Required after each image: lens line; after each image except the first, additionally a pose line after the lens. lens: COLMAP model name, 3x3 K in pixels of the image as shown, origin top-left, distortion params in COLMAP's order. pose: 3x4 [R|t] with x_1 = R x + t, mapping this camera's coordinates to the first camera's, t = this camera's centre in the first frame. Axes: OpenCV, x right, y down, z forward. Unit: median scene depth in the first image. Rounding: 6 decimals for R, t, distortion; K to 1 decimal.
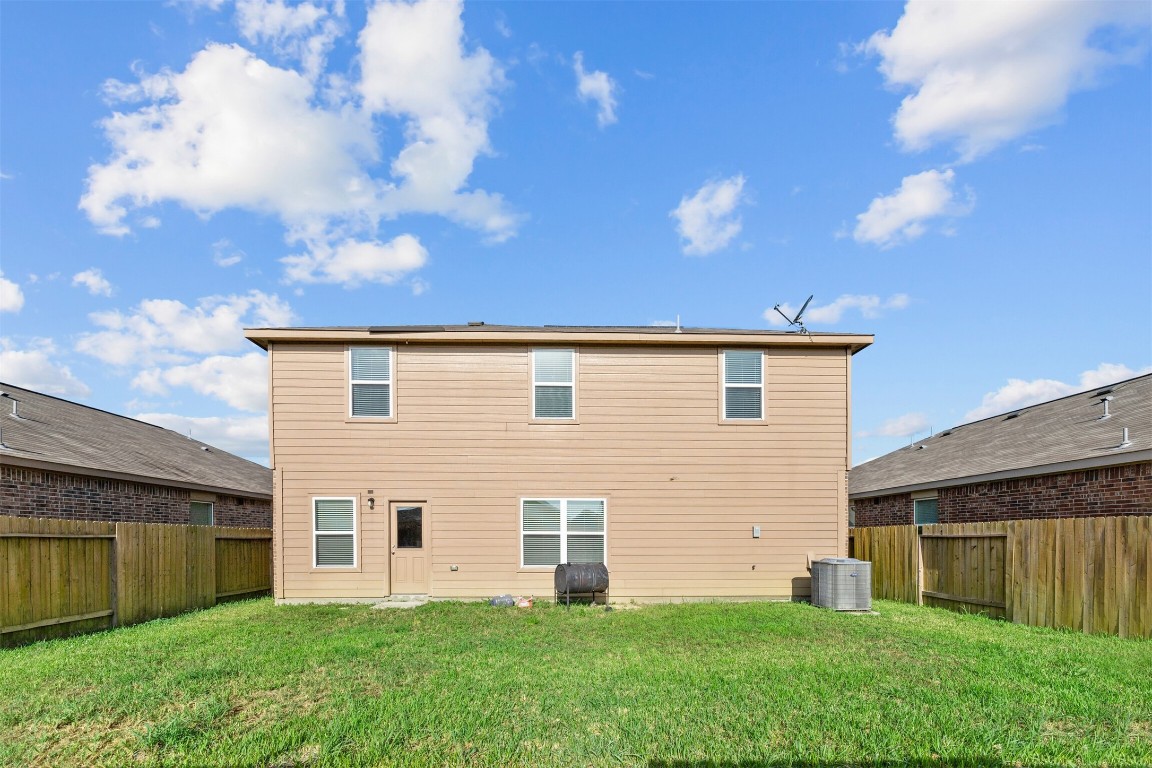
lens RADIAL K [[470.5, 0, 575.3], [0, 470.5, 389.3], [0, 0, 1]] dist [-0.001800, -0.000202]
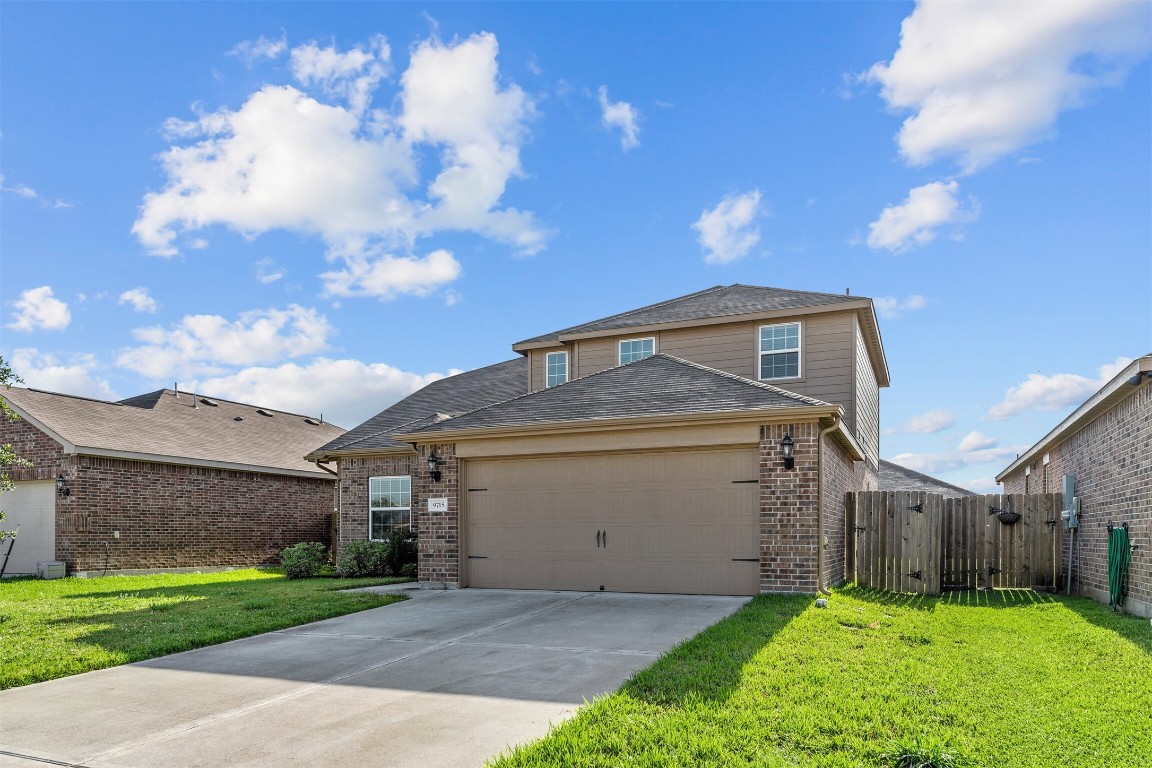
lens RADIAL K [[793.1, 0, 576.4], [0, 793.1, 373.4], [0, 0, 1]] dist [-0.004172, 0.000130]
pose [[0.999805, -0.019626, 0.002259, -0.068579], [0.019592, 0.999709, 0.014078, -0.075265], [-0.002535, -0.014031, 0.999898, -0.799764]]
